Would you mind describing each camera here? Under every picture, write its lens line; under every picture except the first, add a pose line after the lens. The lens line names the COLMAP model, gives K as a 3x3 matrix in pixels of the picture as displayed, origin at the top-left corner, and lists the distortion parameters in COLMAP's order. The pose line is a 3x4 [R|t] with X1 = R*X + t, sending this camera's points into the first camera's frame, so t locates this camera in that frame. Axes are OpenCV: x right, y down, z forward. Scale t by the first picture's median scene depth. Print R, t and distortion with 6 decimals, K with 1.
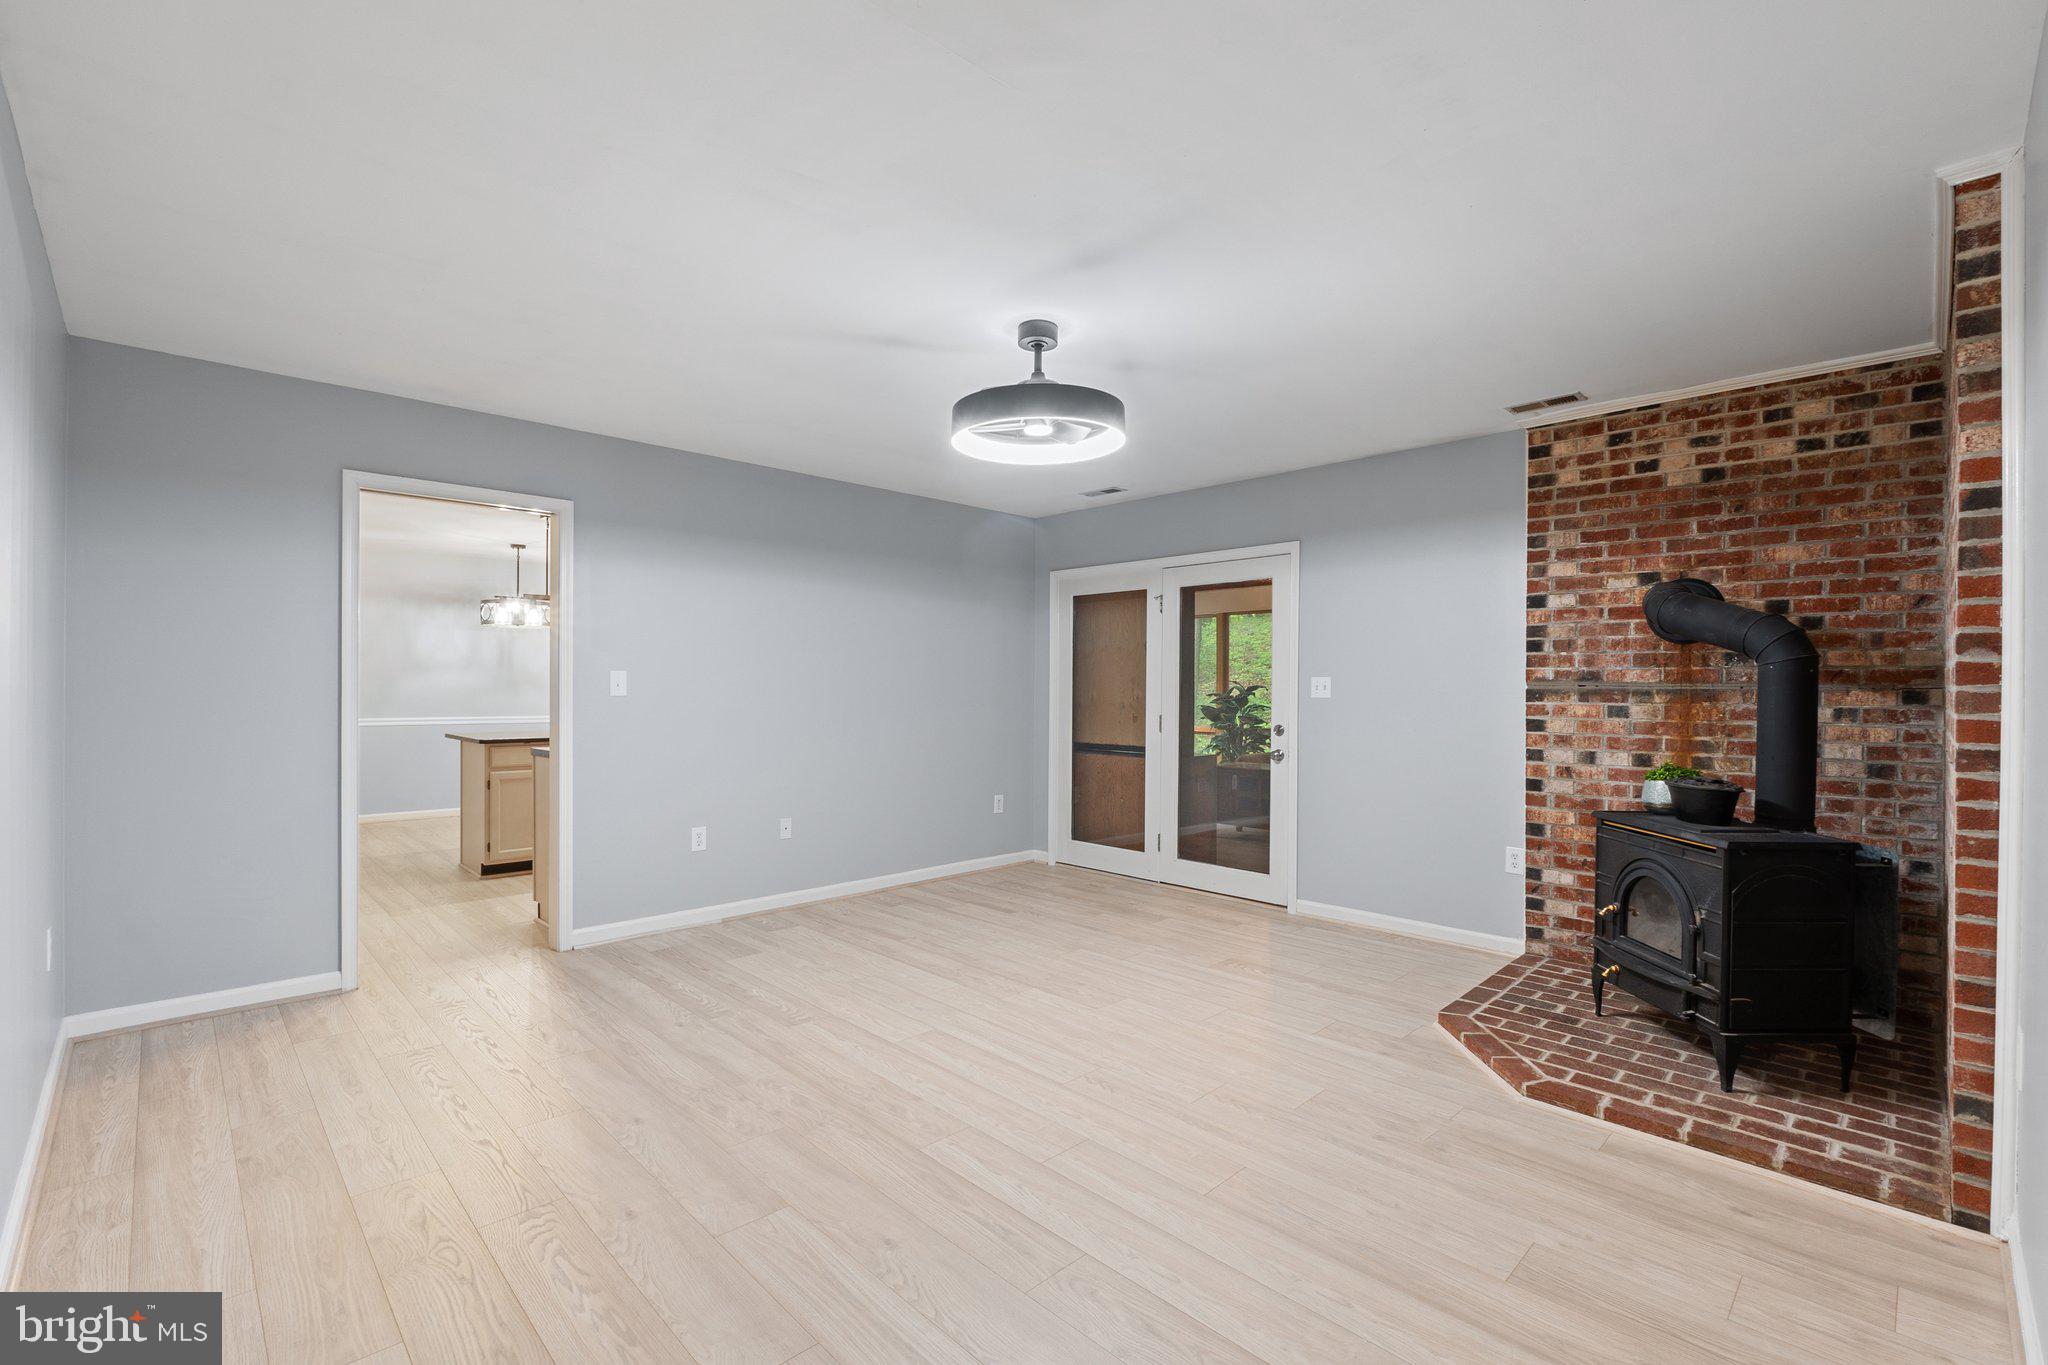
lens RADIAL K [[890.5, 0, 1026.3], [0, 890.5, 694.4], [0, 0, 1]] dist [-0.000519, -0.000027]
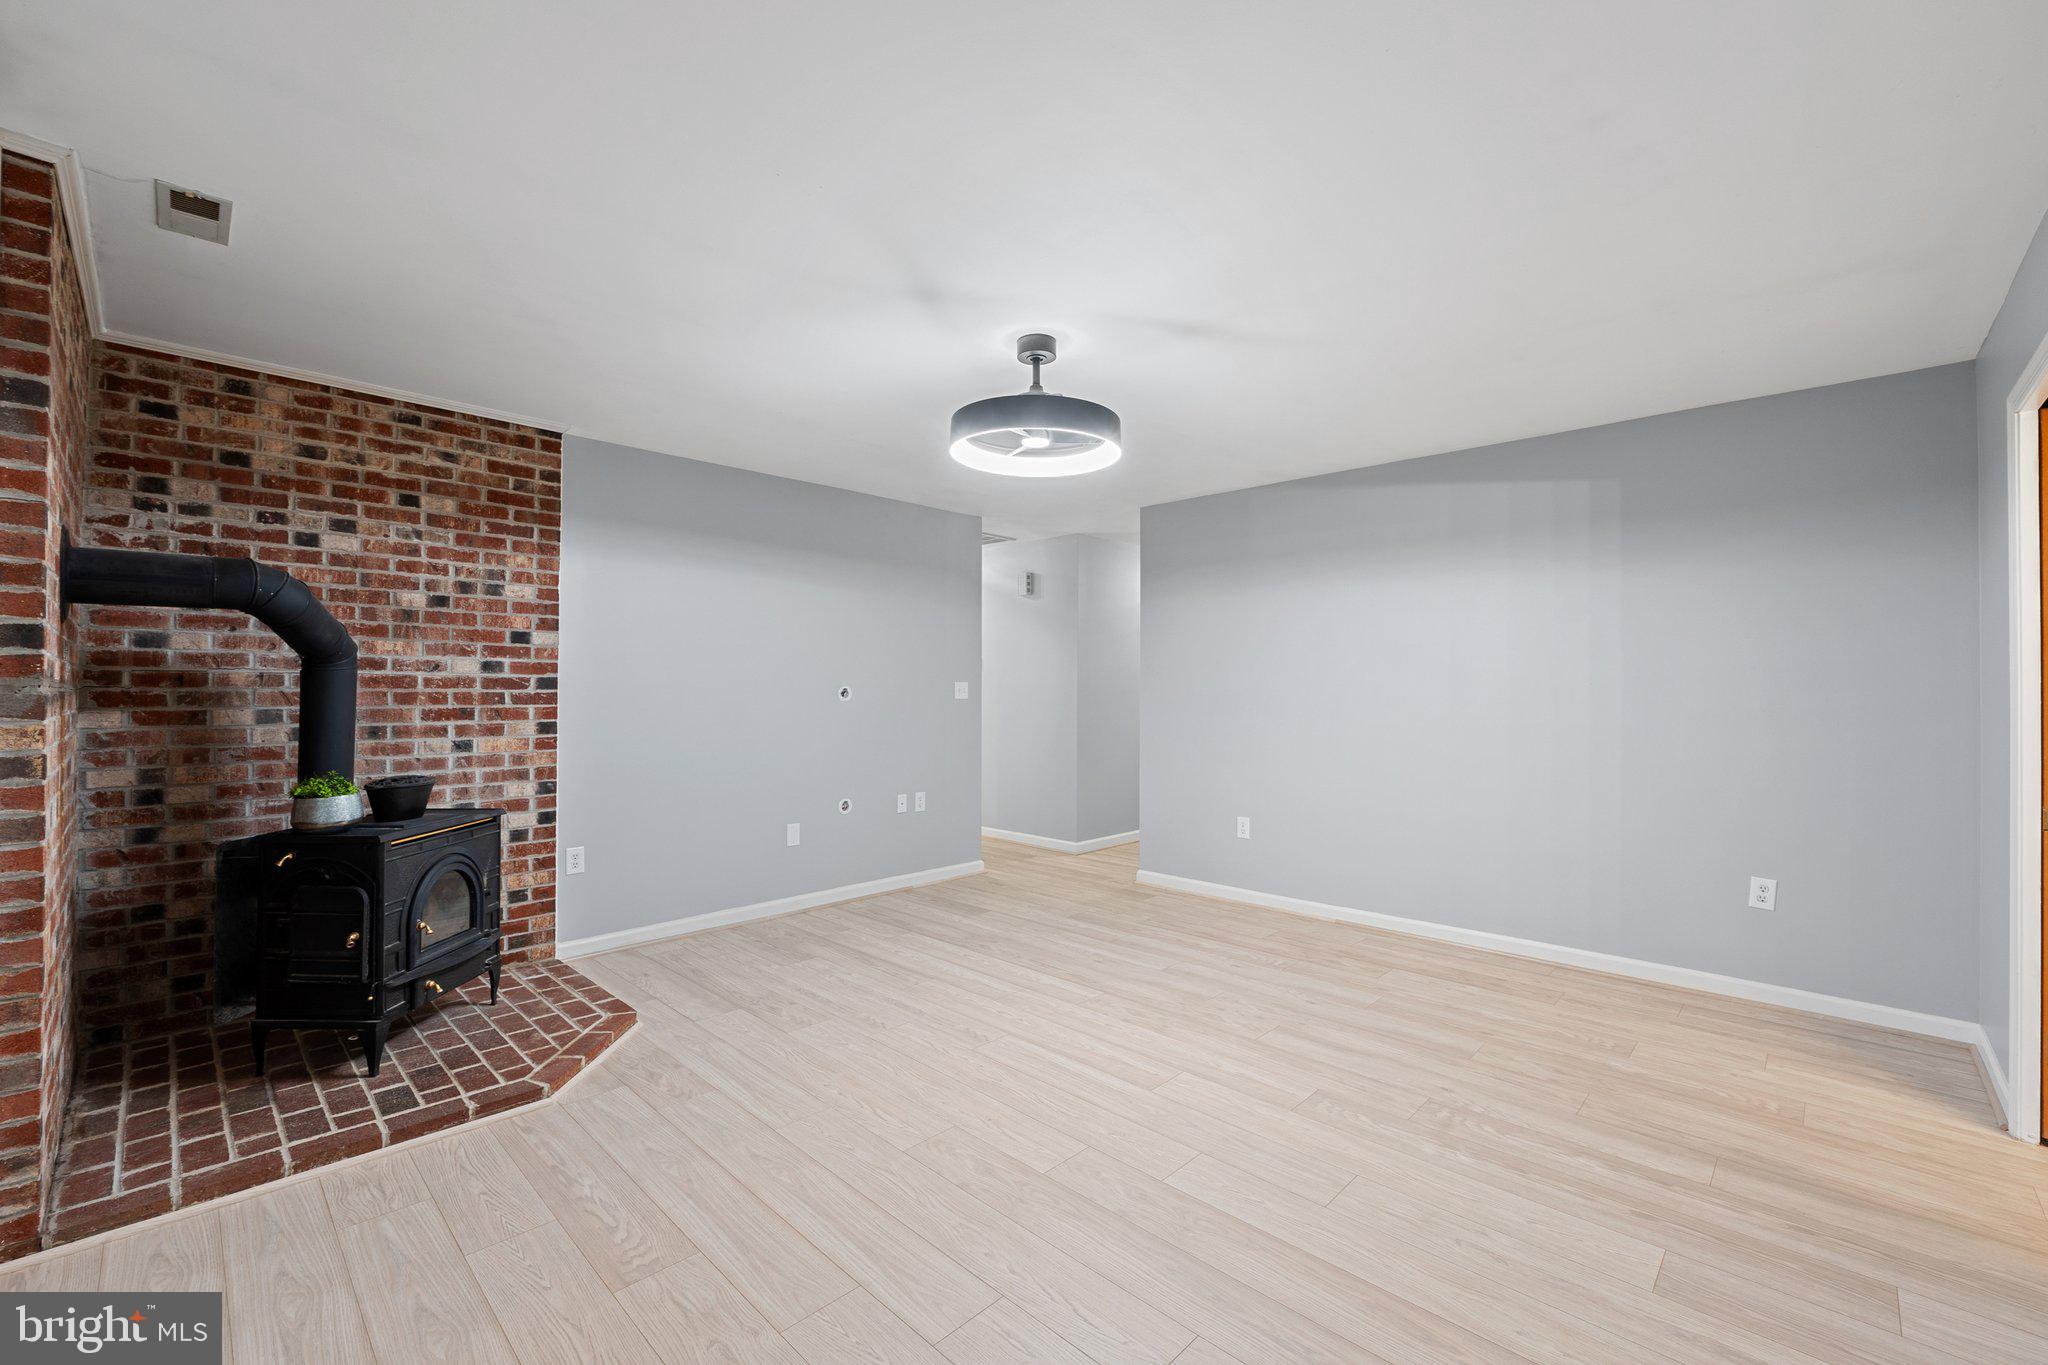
lens RADIAL K [[840.8, 0, 1028.0], [0, 840.8, 679.1], [0, 0, 1]] dist [0.000111, 0.000028]
pose [[-0.999565, -0.008223, -0.028329, 0.047202], [-0.008097, 0.999957, -0.004551, -0.021796], [0.028365, -0.004320, -0.999588, 1.959046]]
